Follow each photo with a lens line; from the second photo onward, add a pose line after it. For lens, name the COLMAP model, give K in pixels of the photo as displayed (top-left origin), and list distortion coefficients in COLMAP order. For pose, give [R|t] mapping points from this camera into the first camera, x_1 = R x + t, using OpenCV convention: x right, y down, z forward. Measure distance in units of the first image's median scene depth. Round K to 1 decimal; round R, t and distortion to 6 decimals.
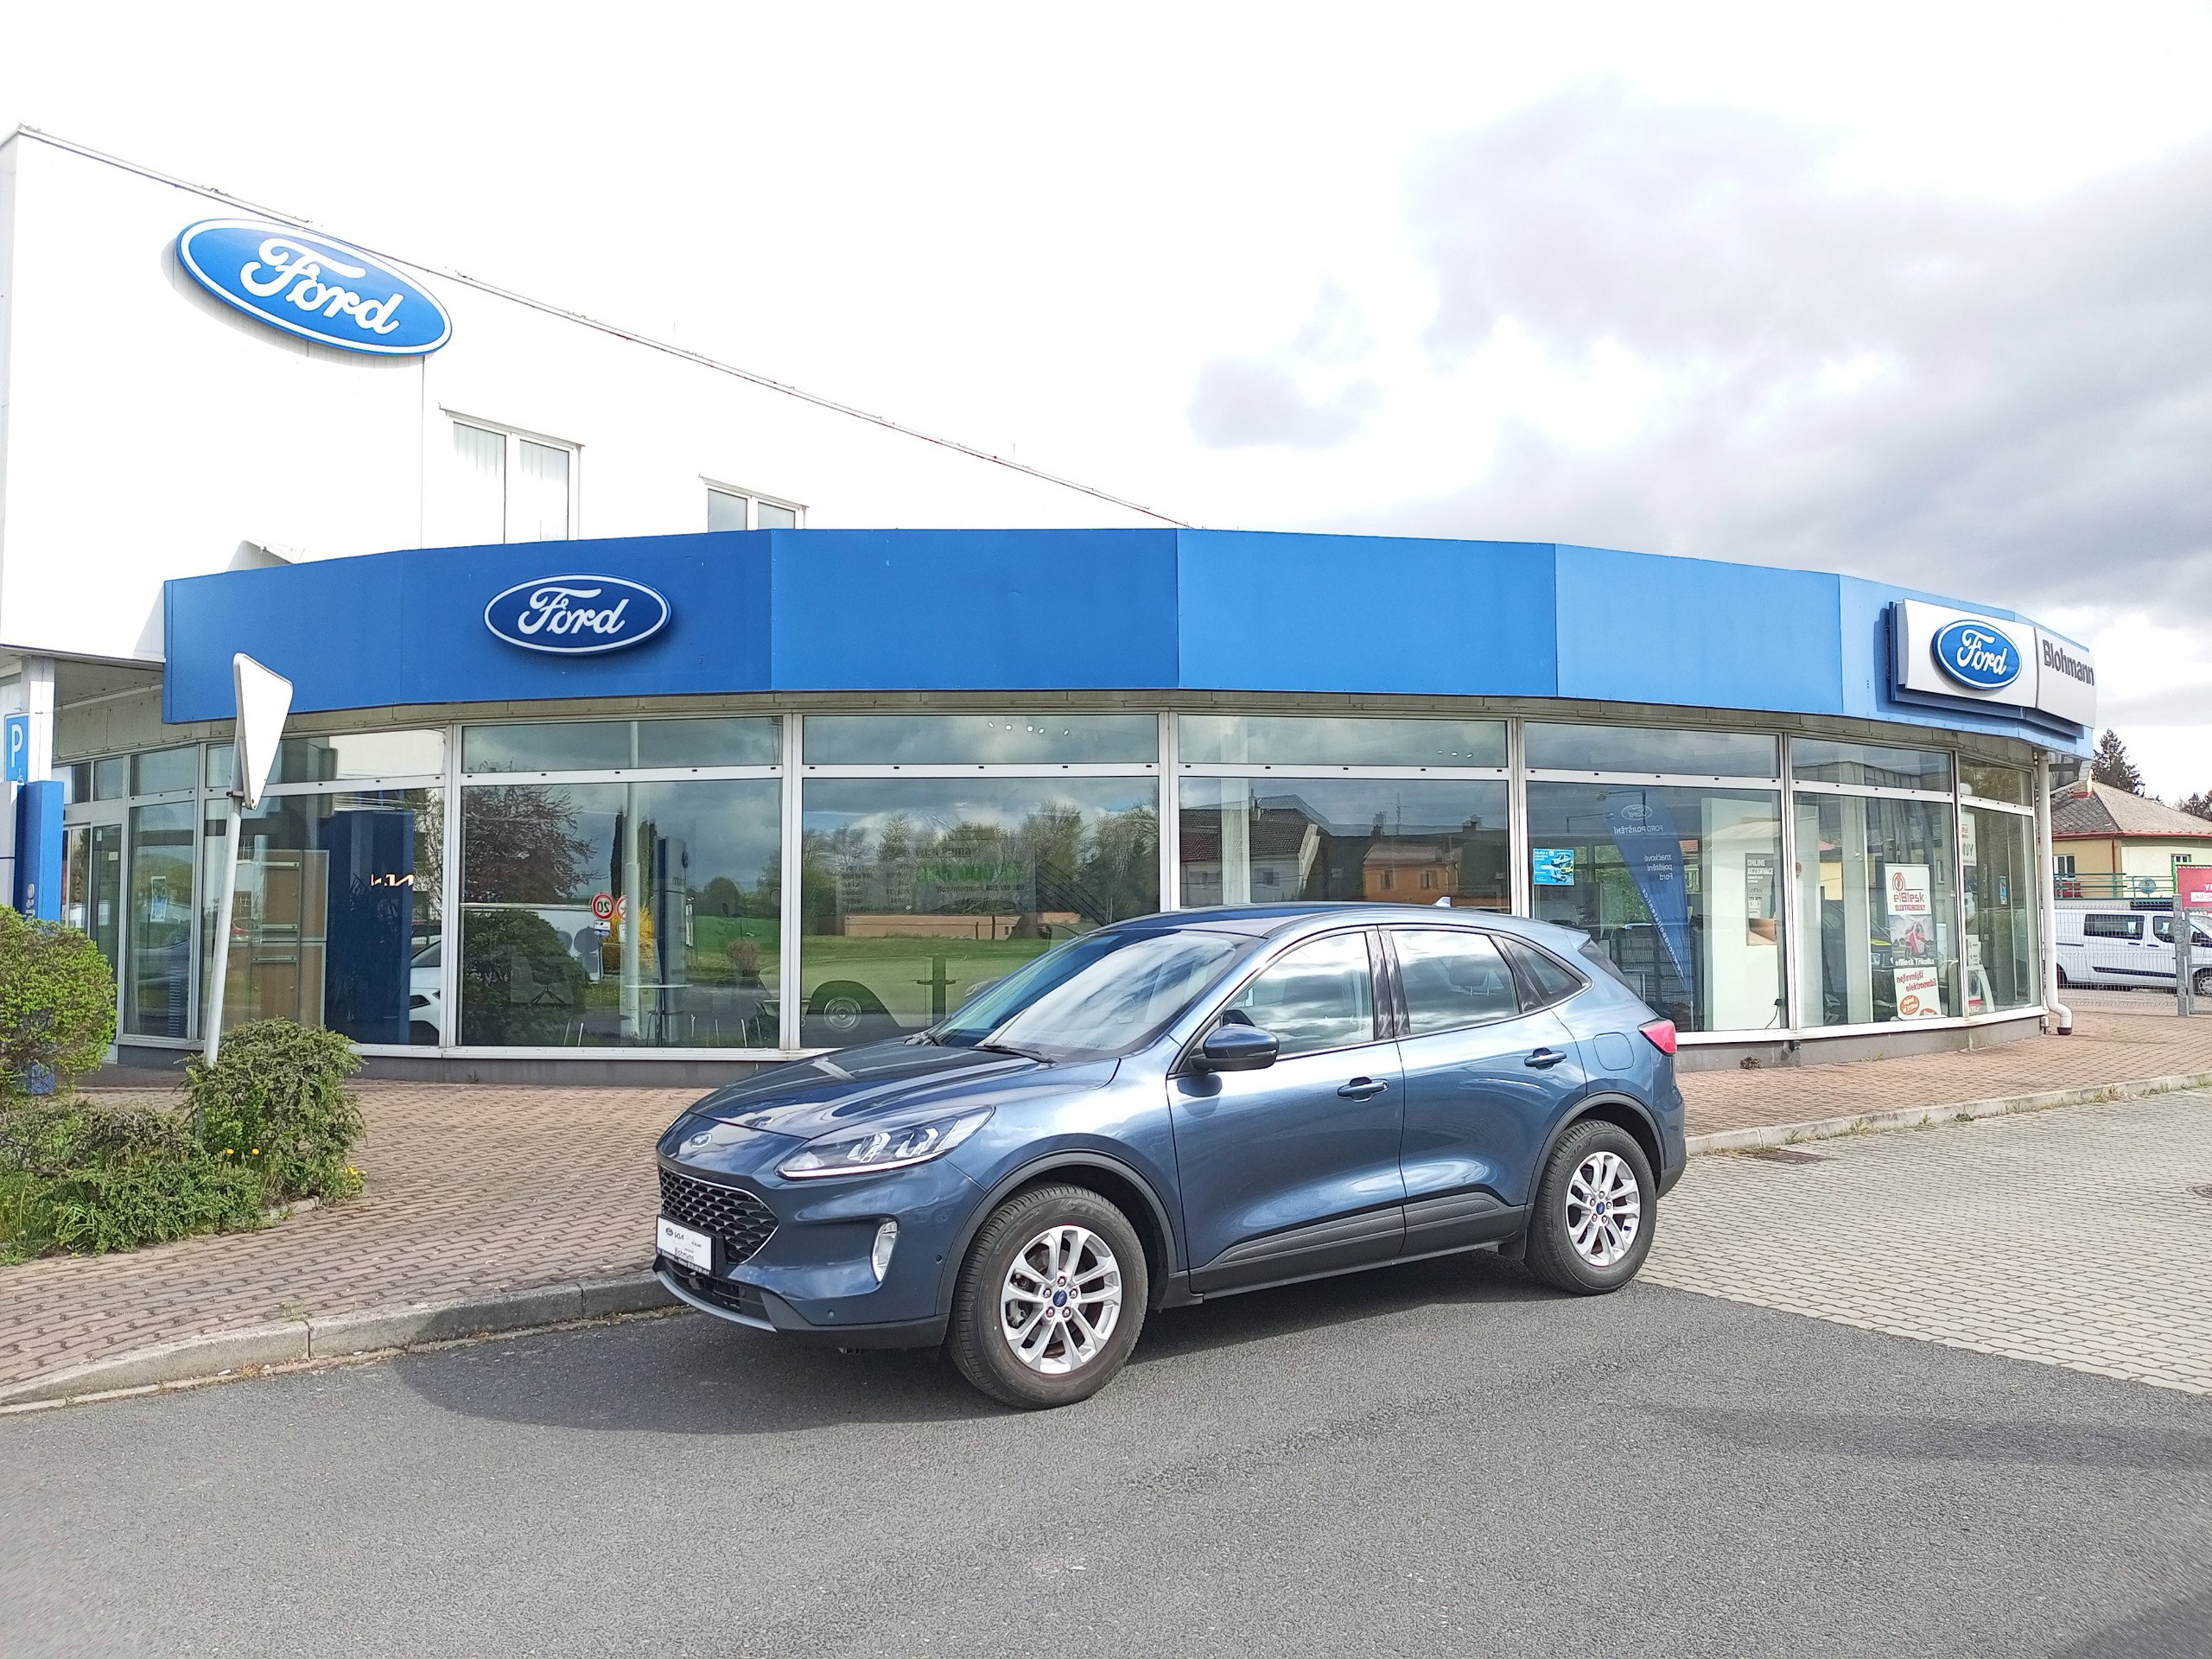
lens RADIAL K [[1642.0, 0, 1106.0], [0, 1642.0, 829.5], [0, 0, 1]] dist [0.039132, -0.032885]
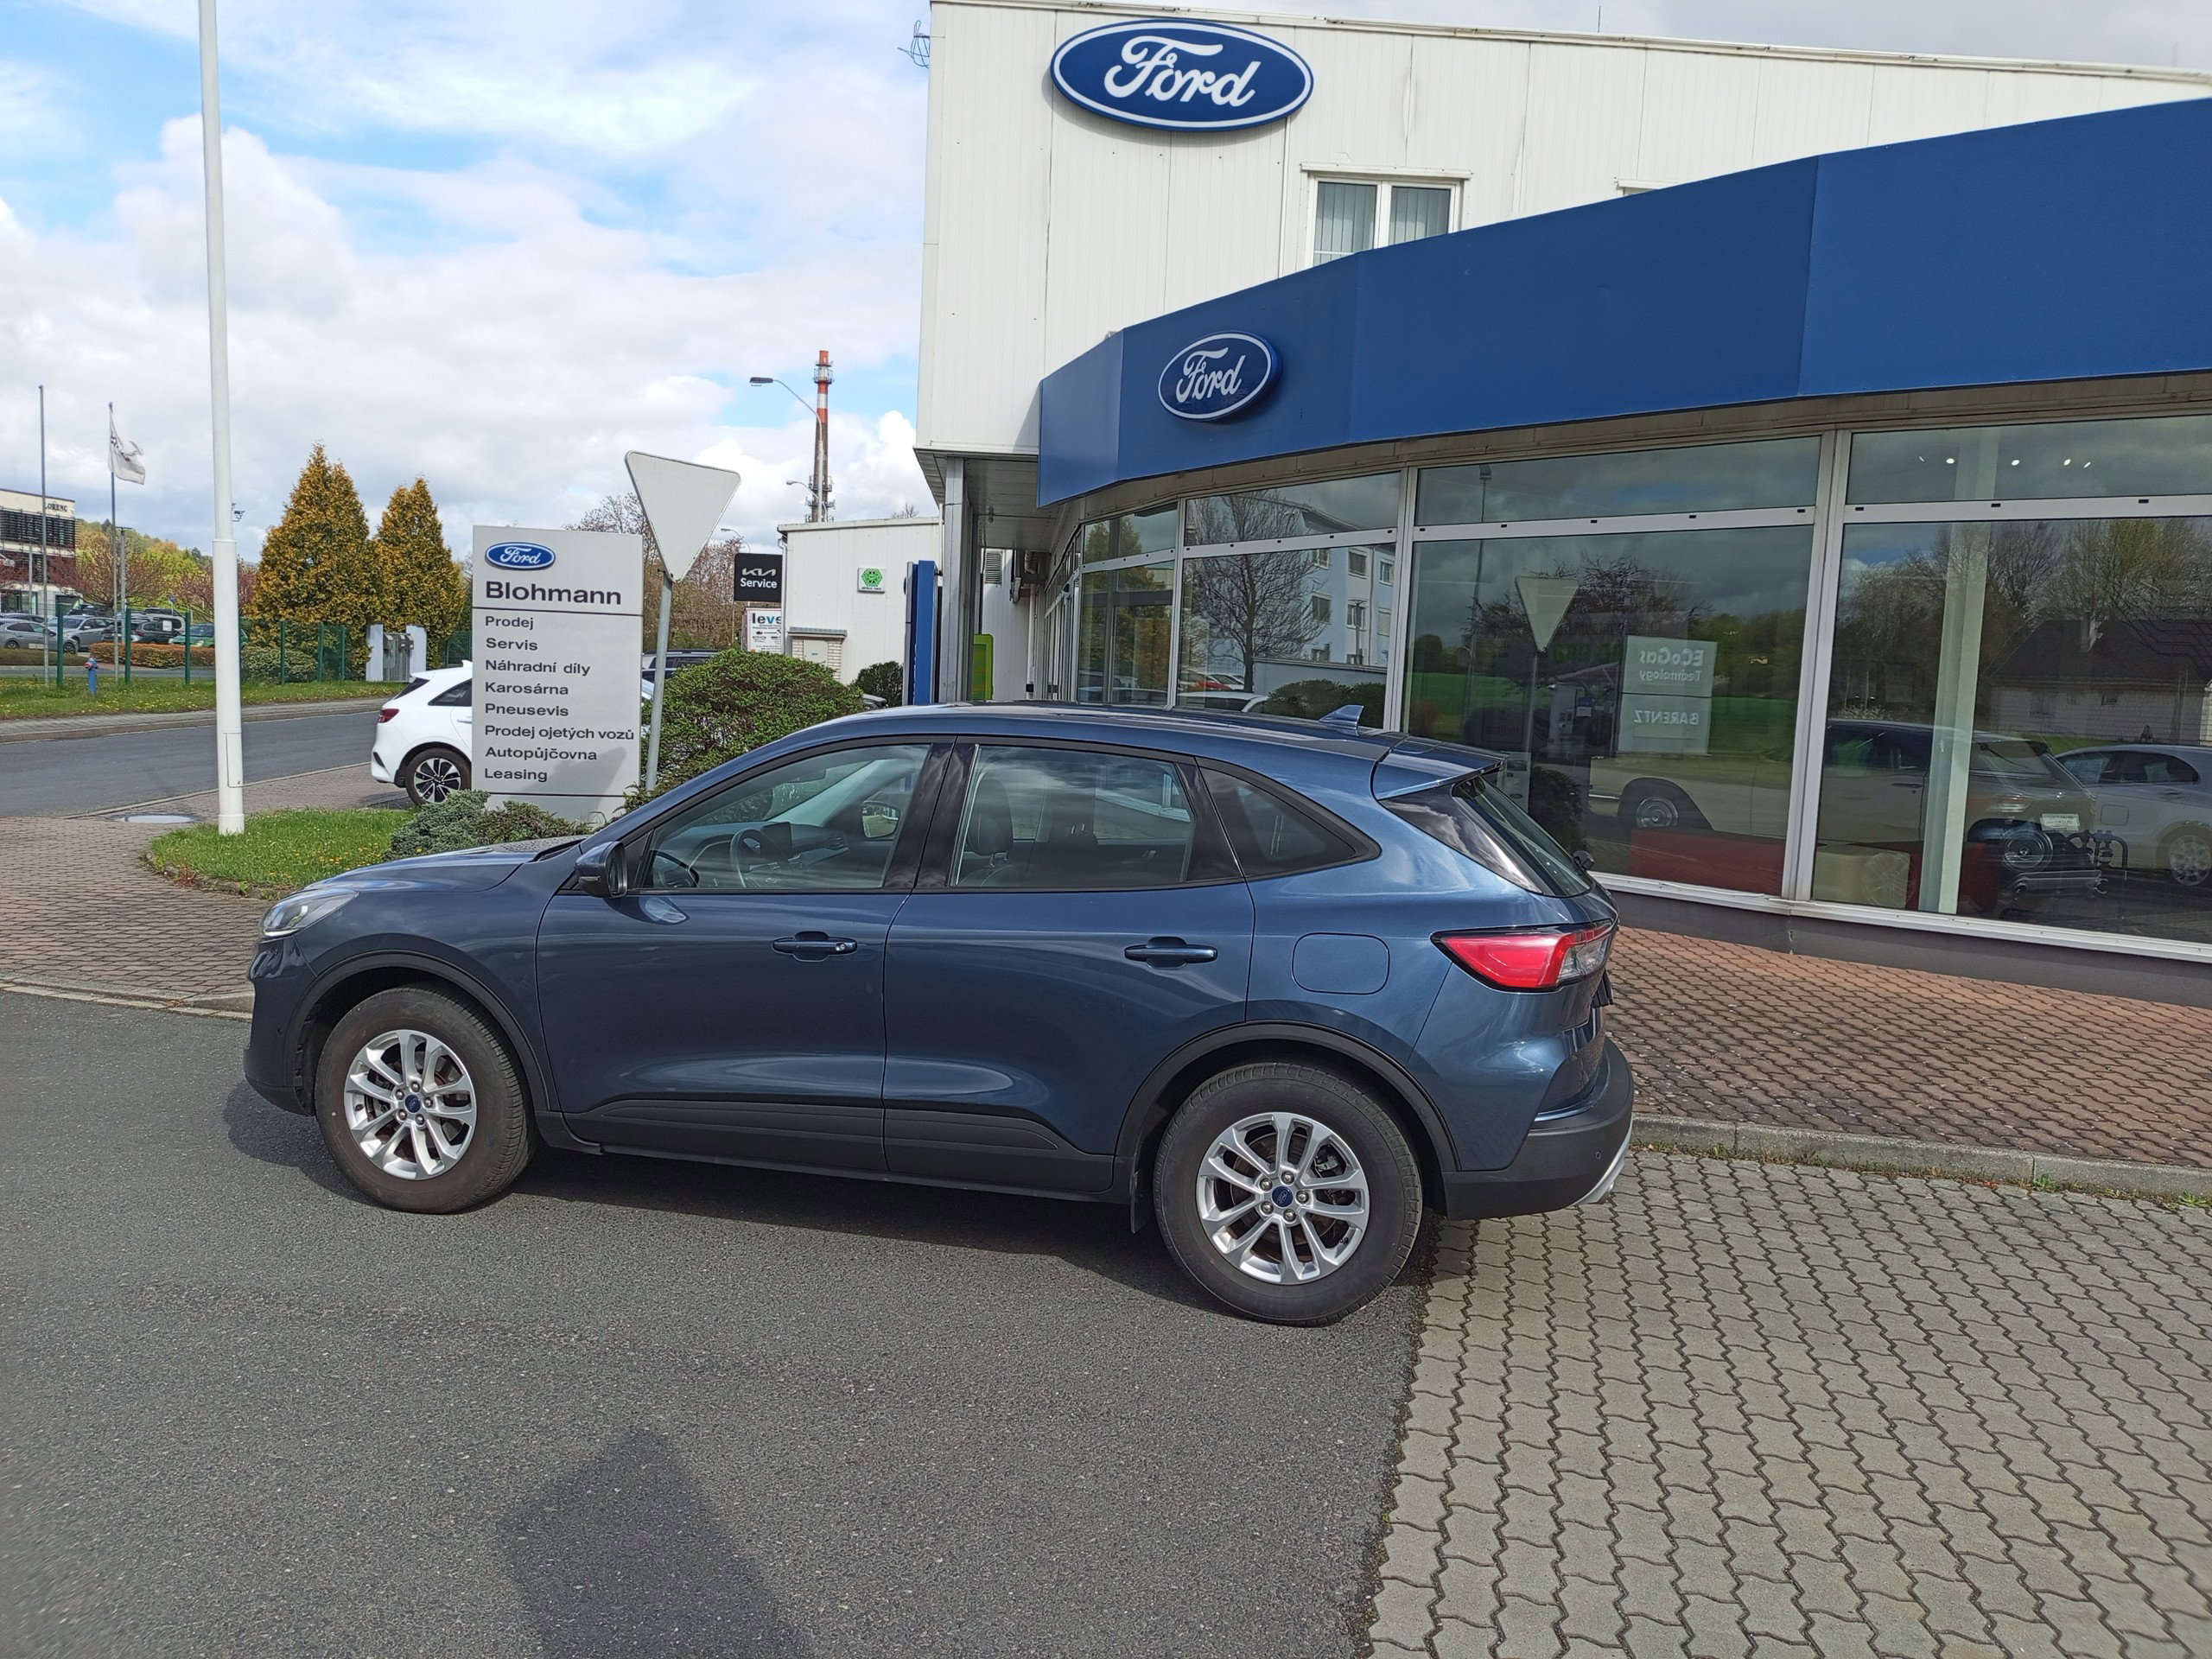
lens RADIAL K [[1642.0, 0, 1106.0], [0, 1642.0, 829.5], [0, 0, 1]] dist [0.039132, -0.032885]
pose [[0.659146, 0.105336, -0.744601, 0.710079], [-0.000352, 0.990185, 0.139766, -0.002907], [0.752015, -0.091864, 0.652713, 0.533273]]
